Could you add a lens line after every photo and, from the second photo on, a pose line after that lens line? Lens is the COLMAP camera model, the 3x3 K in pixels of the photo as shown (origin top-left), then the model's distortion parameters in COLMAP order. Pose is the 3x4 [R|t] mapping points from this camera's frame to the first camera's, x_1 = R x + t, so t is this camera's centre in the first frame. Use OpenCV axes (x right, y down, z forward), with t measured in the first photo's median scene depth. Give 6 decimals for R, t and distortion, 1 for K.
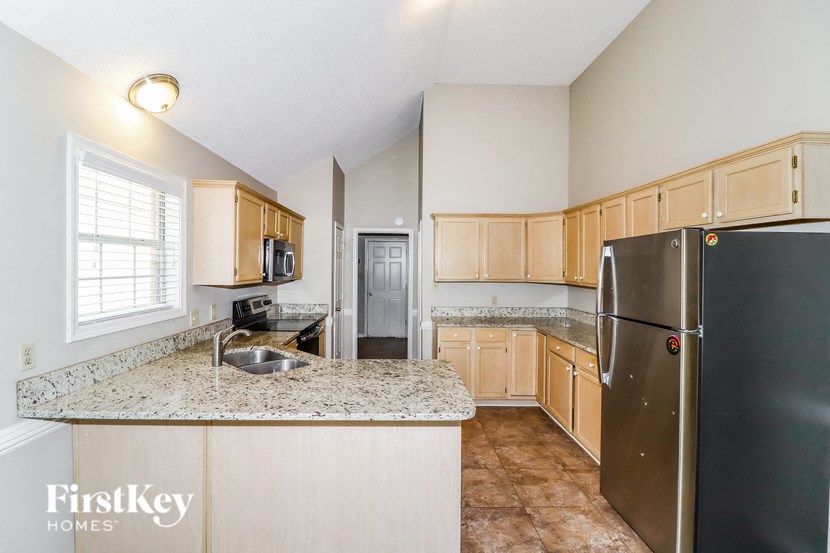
lens RADIAL K [[382.7, 0, 408.3], [0, 382.7, 259.6], [0, 0, 1]] dist [0.000828, -0.010605]
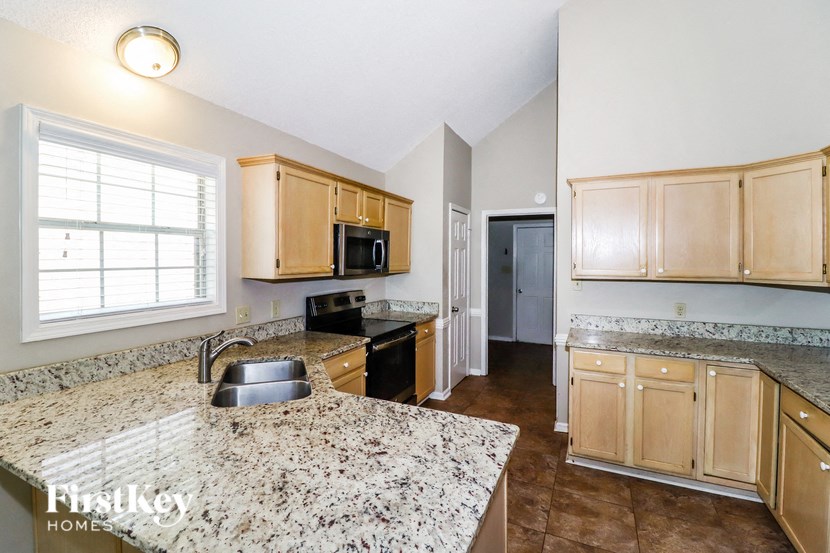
lens RADIAL K [[382.7, 0, 408.3], [0, 382.7, 259.6], [0, 0, 1]] dist [0.000828, -0.010605]
pose [[0.889156, -0.003340, -0.457592, 0.142817], [0.011745, 0.999811, 0.015524, 0.010906], [0.457453, -0.019177, 0.889027, 0.298670]]
